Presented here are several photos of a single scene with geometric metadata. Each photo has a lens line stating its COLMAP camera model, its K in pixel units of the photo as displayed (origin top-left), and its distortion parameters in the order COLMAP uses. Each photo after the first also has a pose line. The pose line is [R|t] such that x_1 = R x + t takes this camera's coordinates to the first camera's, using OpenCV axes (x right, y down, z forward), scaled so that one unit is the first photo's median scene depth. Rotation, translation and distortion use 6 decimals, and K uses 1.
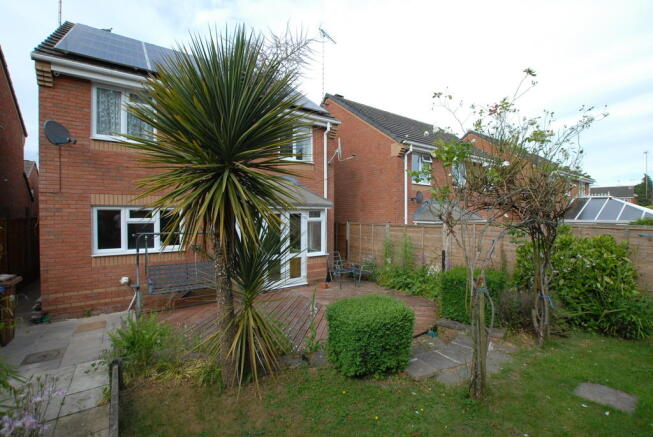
lens RADIAL K [[291.1, 0, 327.3], [0, 291.1, 217.4], [0, 0, 1]] dist [-0.014195, -0.000339]
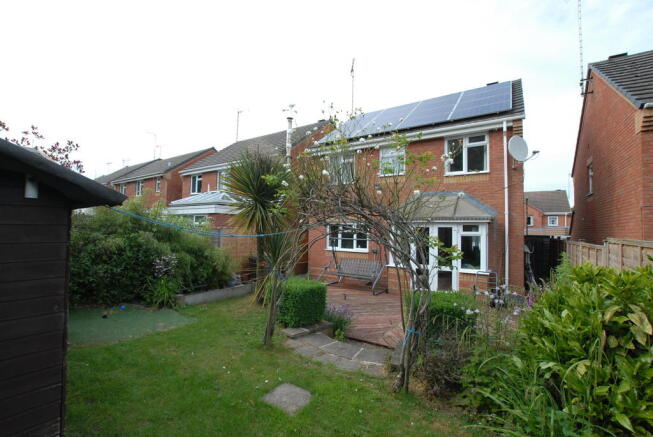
lens RADIAL K [[291.1, 0, 327.0], [0, 291.1, 219.4], [0, 0, 1]] dist [-0.014195, -0.000339]
pose [[0.340884, -0.023072, -0.939822, 0.692637], [-0.015752, 0.999418, -0.030248, -0.004153], [0.939973, 0.025115, 0.340322, 0.251417]]
